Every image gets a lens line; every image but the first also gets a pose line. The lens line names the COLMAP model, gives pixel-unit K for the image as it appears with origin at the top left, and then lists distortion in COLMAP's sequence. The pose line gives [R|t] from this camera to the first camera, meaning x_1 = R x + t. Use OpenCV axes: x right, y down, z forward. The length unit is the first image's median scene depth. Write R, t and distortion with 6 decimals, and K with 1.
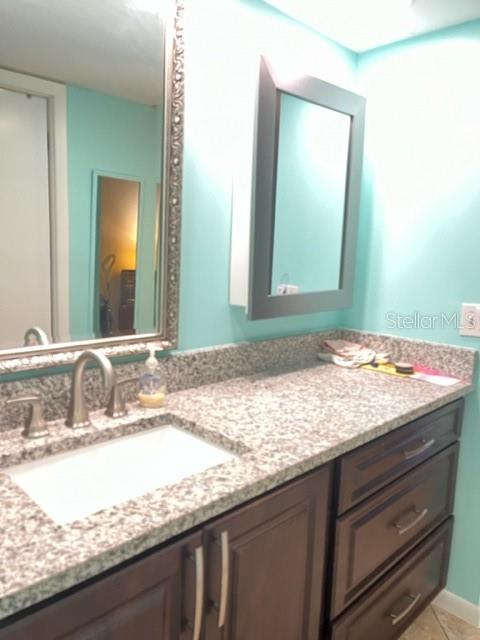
lens RADIAL K [[488.7, 0, 239.9], [0, 488.7, 320.8], [0, 0, 1]] dist [0.053659, 0.002000]
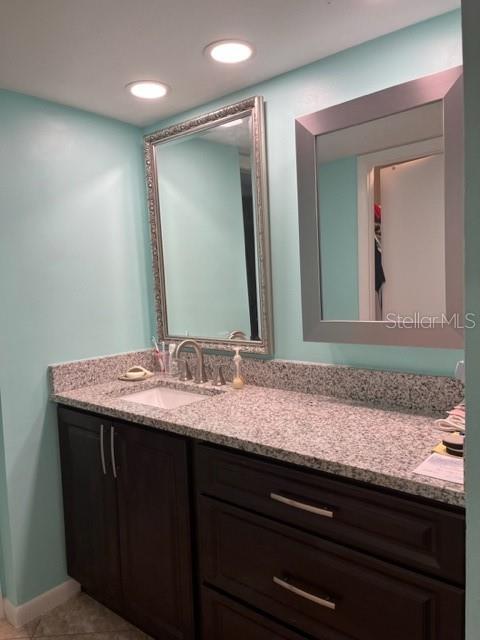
lens RADIAL K [[488.7, 0, 240.3], [0, 488.7, 318.6], [0, 0, 1]] dist [0.053659, 0.002000]
pose [[0.069454, 0.036010, -0.996935, 1.171689], [-0.106226, 0.993933, 0.028501, -0.071572], [0.991913, 0.103921, 0.072858, 0.786842]]
